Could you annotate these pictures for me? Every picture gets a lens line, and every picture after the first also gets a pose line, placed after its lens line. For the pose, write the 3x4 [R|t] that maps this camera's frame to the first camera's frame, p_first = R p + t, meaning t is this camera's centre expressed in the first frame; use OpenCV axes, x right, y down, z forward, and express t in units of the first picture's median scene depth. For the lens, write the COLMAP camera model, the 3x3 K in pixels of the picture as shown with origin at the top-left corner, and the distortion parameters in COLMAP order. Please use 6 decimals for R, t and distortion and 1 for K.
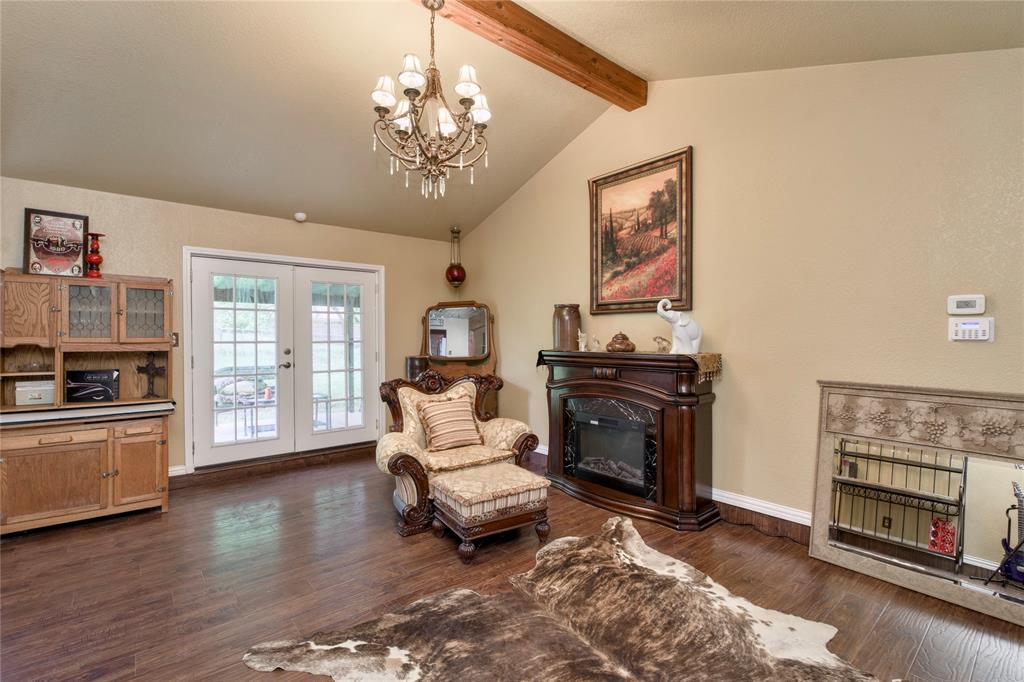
lens RADIAL K [[464.4, 0, 513.3], [0, 464.4, 338.9], [0, 0, 1]] dist [-0.005408, -0.000467]
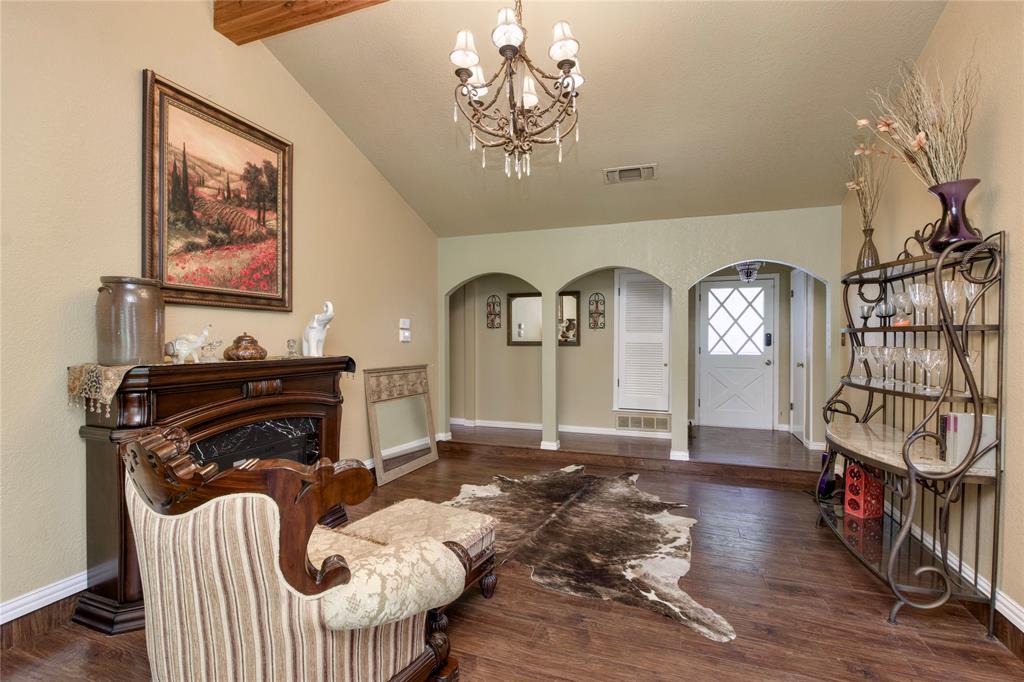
lens RADIAL K [[464.4, 0, 511.1], [0, 464.4, 343.9], [0, 0, 1]] dist [-0.005408, -0.000467]
pose [[-0.498112, -0.006268, 0.867090, -0.660132], [0.006197, 0.999923, 0.010788, -0.003115], [-0.867090, 0.010748, -0.498035, 1.042693]]
